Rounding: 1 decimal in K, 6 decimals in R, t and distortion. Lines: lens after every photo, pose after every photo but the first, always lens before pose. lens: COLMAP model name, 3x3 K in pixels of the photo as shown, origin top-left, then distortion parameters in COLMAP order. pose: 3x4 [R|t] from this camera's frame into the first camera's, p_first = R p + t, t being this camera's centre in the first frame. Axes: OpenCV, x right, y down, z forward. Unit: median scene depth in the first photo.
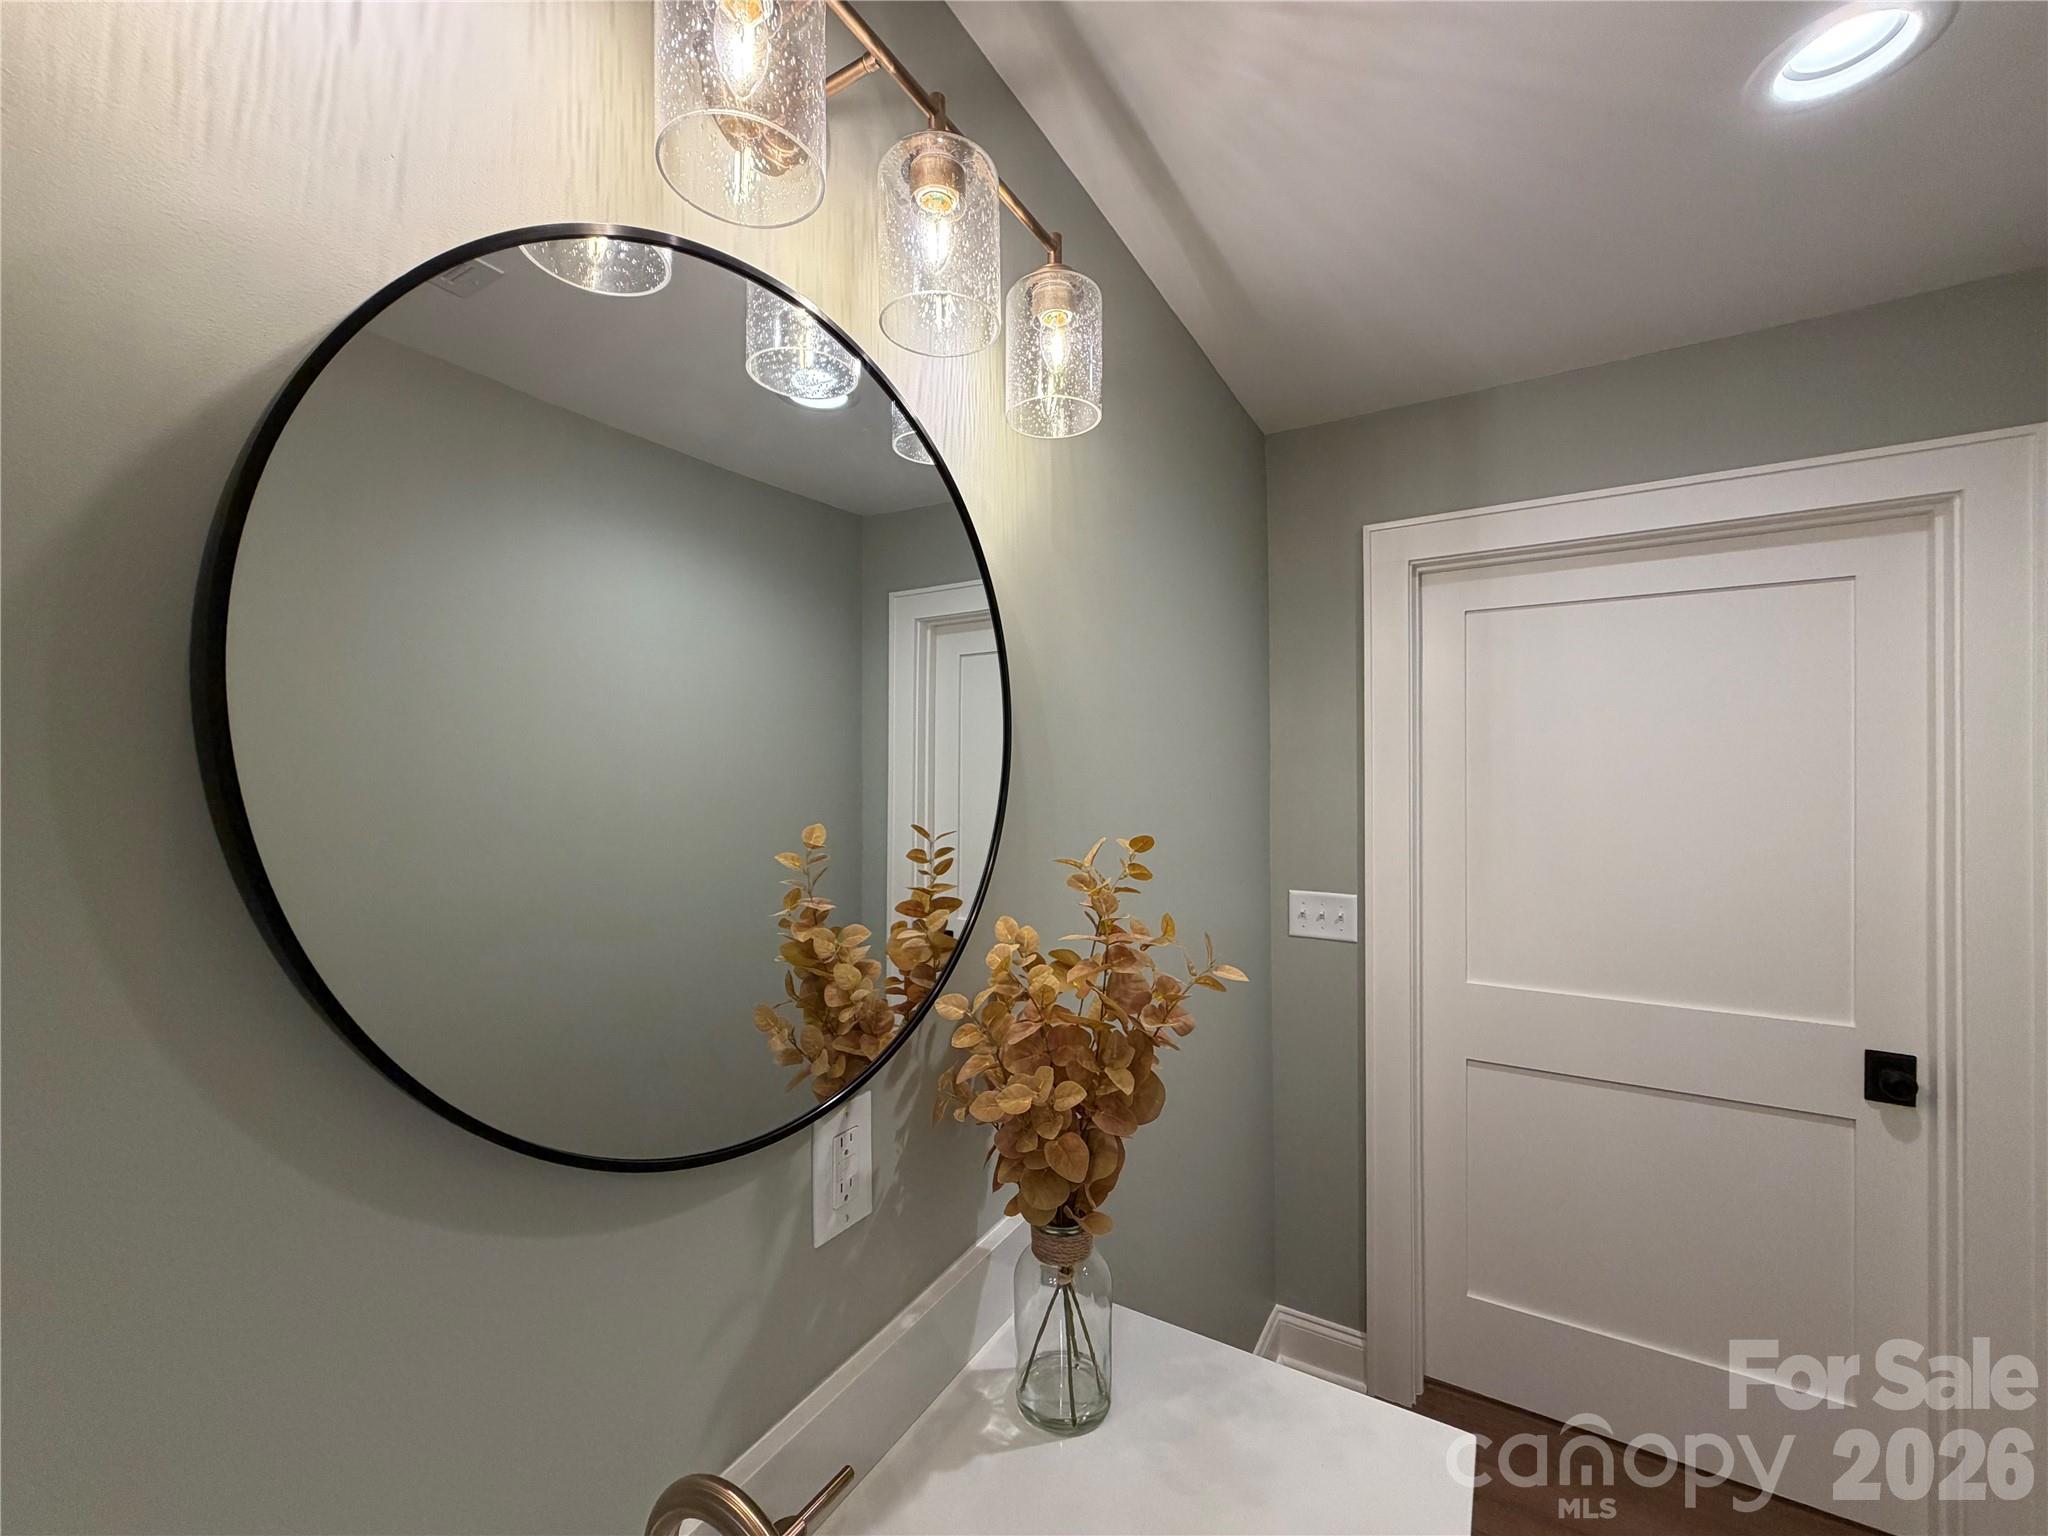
lens RADIAL K [[815.2, 0, 1020.3], [0, 815.2, 771.7], [0, 0, 1]] dist [0.000164, -0.000018]
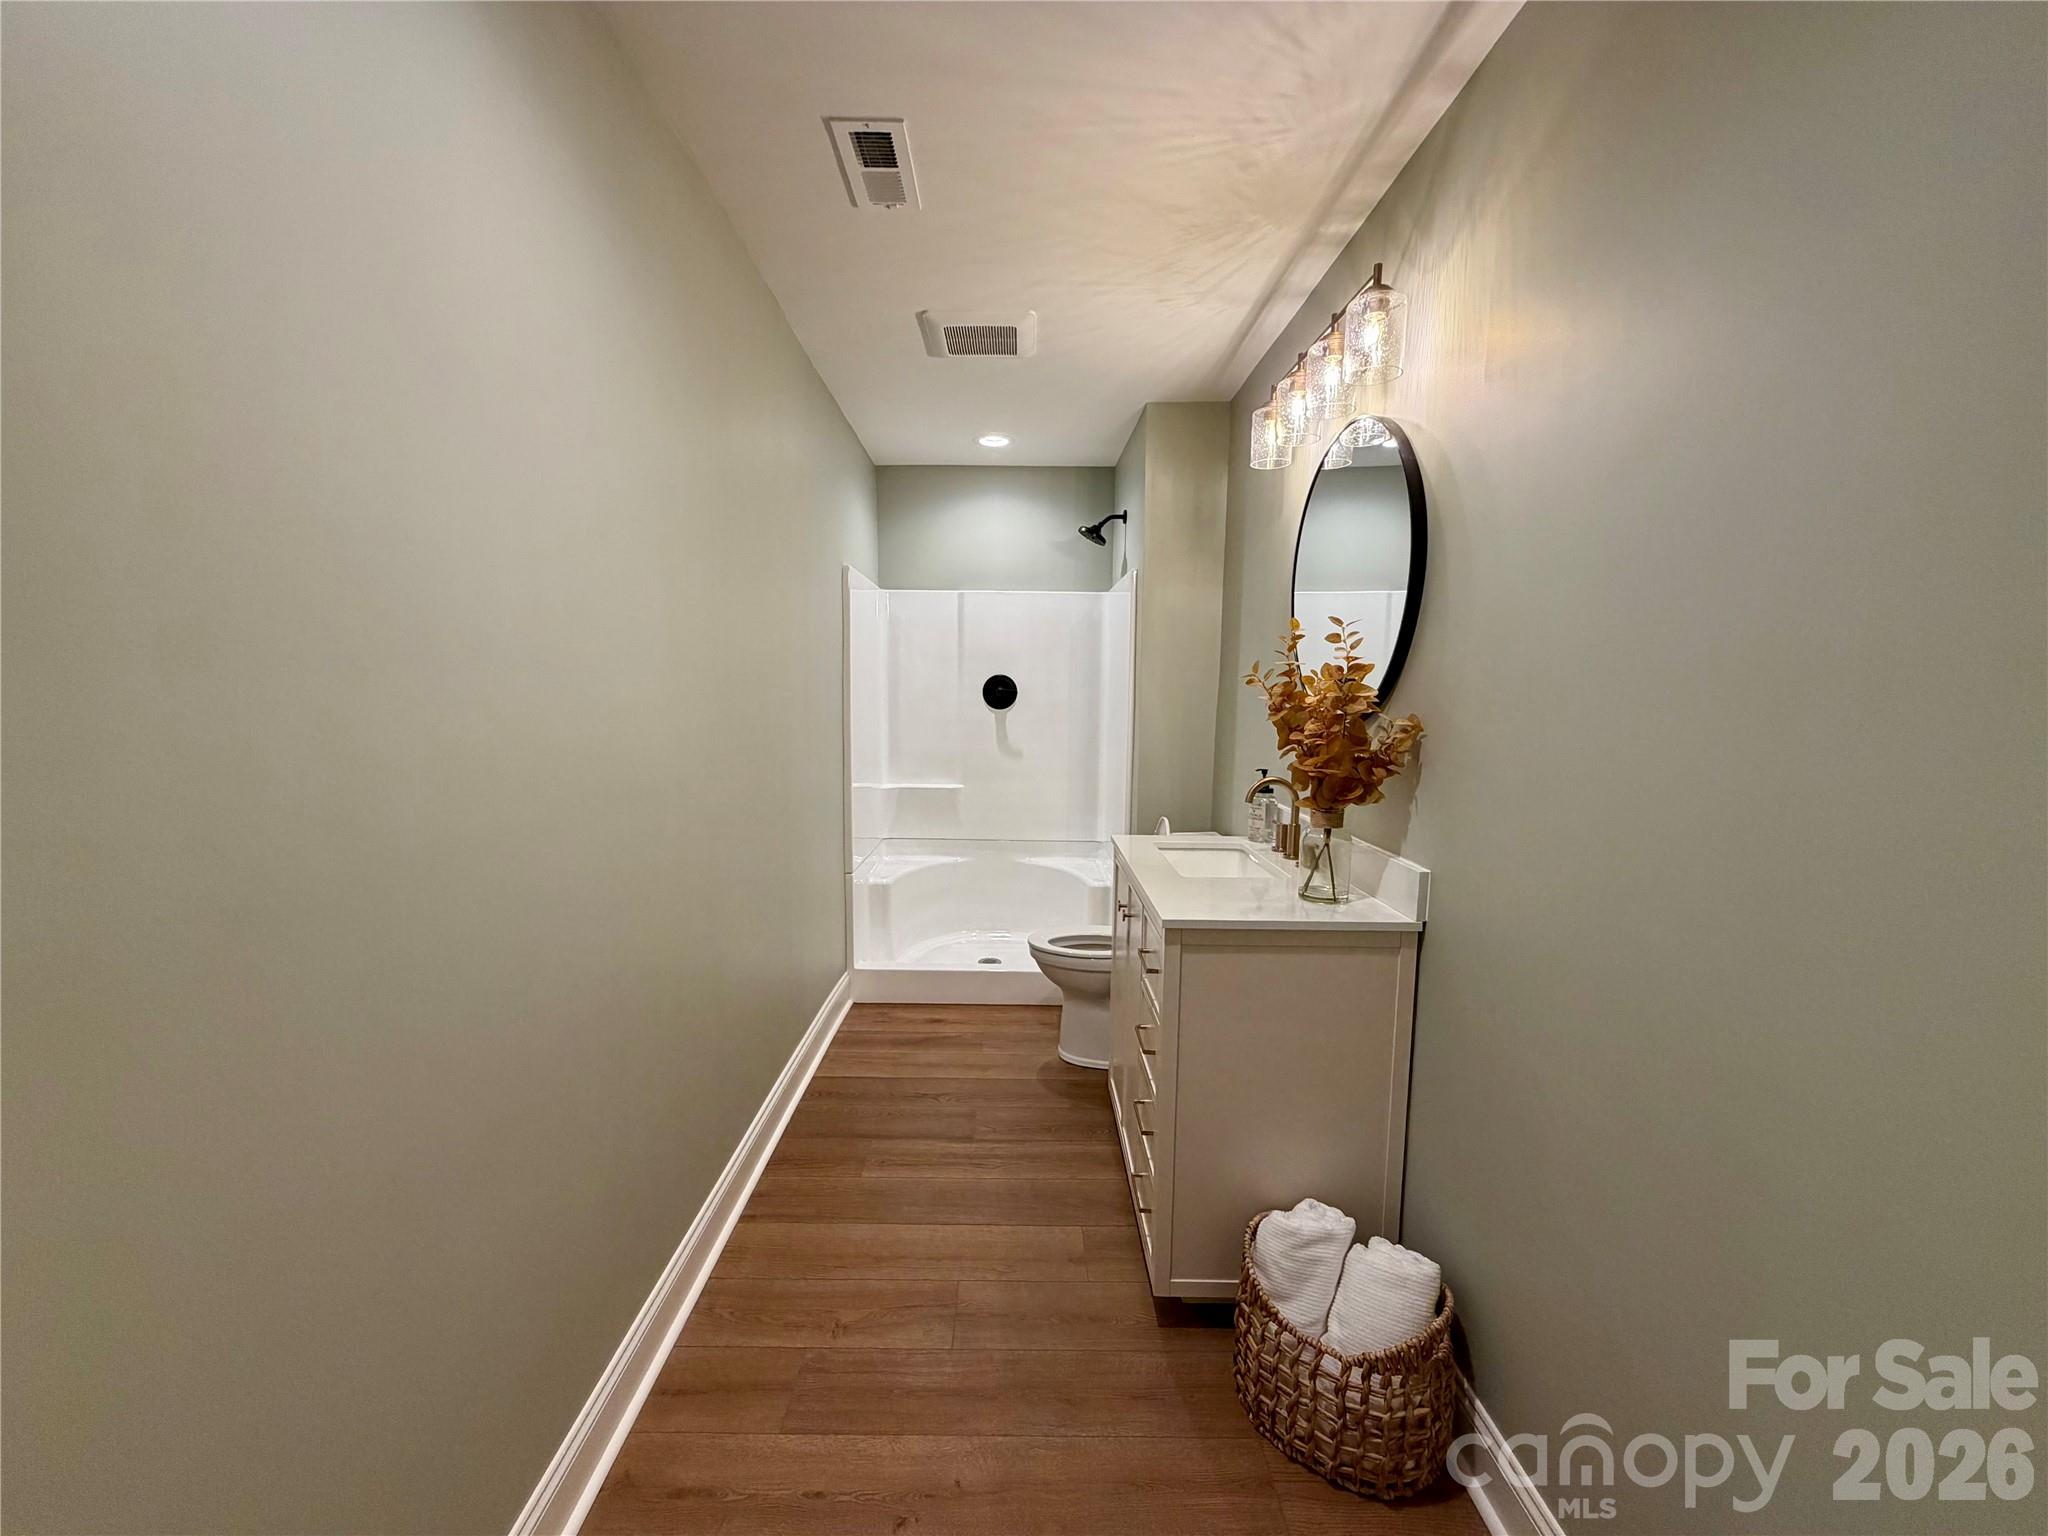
lens RADIAL K [[815.2, 0, 1020.3], [0, 815.2, 771.7], [0, 0, 1]] dist [0.000164, -0.000018]
pose [[-0.854891, 0.051678, -0.516228, 1.094577], [-0.003016, 0.994515, 0.104553, 0.154014], [0.518800, 0.090938, -0.850045, 1.451502]]
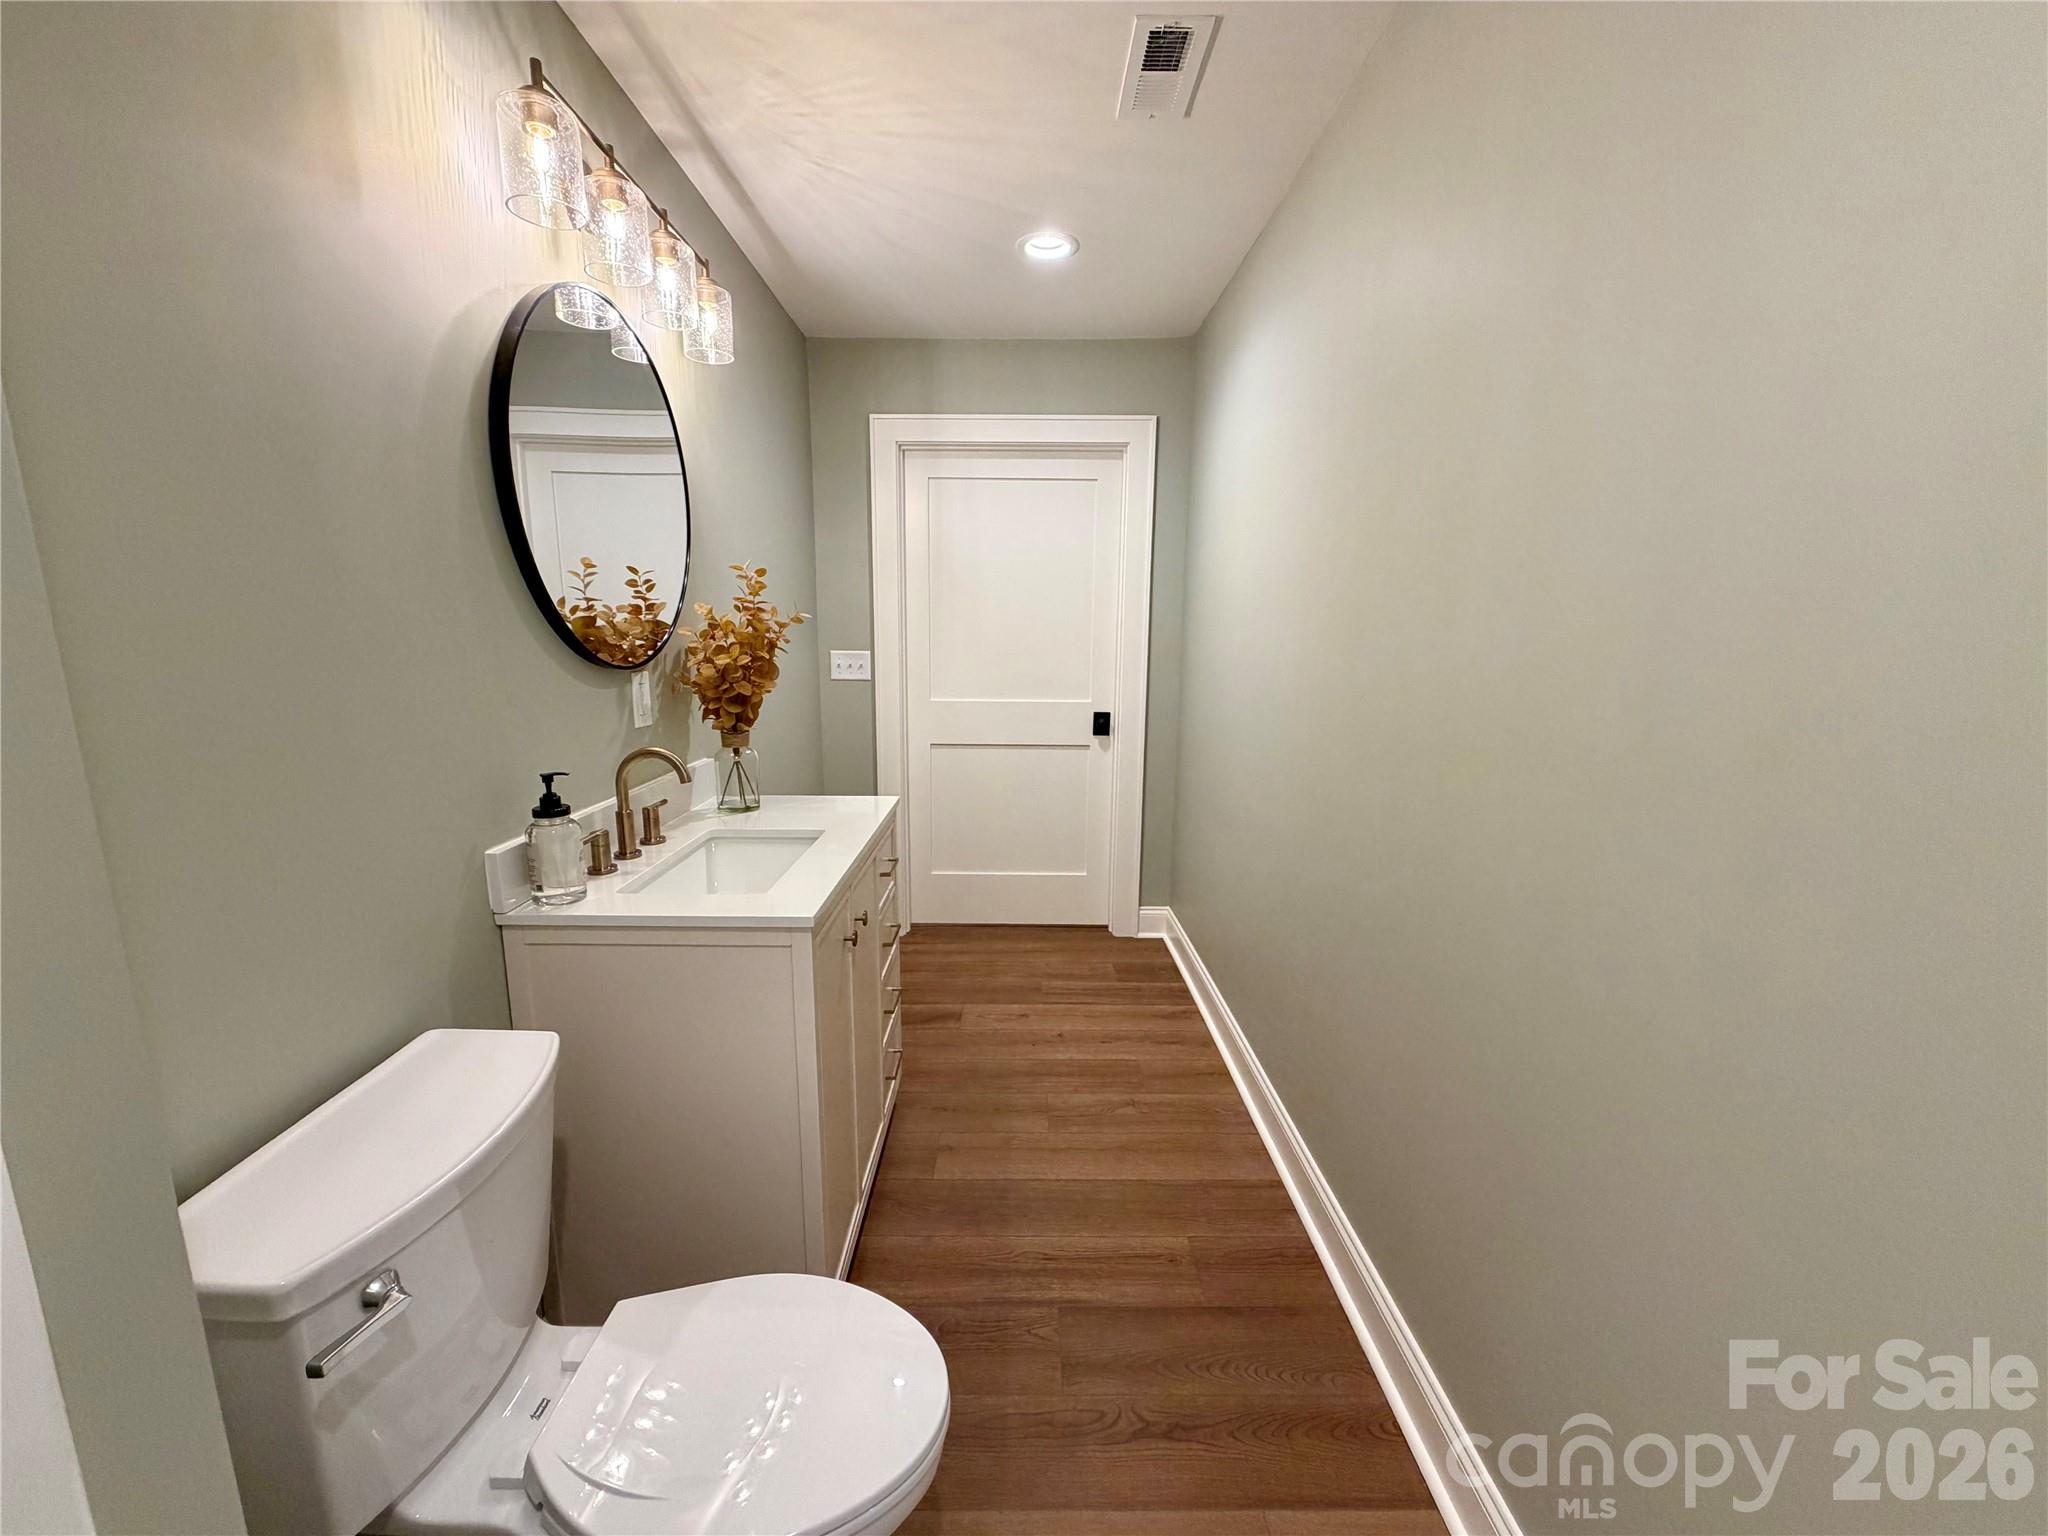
lens RADIAL K [[815.2, 0, 1020.3], [0, 815.2, 771.7], [0, 0, 1]] dist [0.000164, -0.000018]
pose [[0.856281, -0.077489, 0.510664, -0.282028], [-0.013731, 0.984918, 0.172477, 0.155836], [-0.516327, -0.154700, 0.842303, -0.875297]]
